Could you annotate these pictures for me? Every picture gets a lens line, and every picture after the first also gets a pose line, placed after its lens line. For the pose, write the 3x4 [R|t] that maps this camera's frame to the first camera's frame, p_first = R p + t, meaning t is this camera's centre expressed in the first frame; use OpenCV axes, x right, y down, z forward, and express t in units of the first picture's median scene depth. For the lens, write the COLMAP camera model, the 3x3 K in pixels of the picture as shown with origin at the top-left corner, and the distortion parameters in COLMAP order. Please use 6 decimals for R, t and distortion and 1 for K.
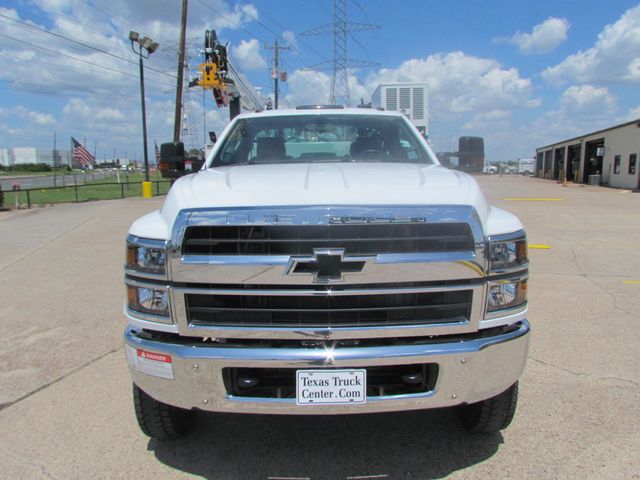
lens RADIAL K [[450.8, 0, 315.1], [0, 450.8, 240.5], [0, 0, 1]] dist [-0.004034, -0.005734]
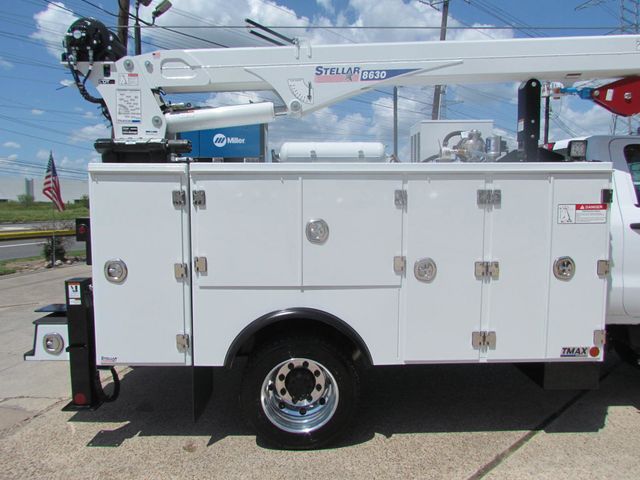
lens RADIAL K [[450.8, 0, 323.9], [0, 450.8, 238.4], [0, 0, 1]] dist [-0.004034, -0.005734]
pose [[0.865228, 0.030248, -0.500466, -0.025484], [-0.067740, 0.996079, -0.056910, -0.018328], [0.496782, 0.083142, 0.863884, 0.106815]]
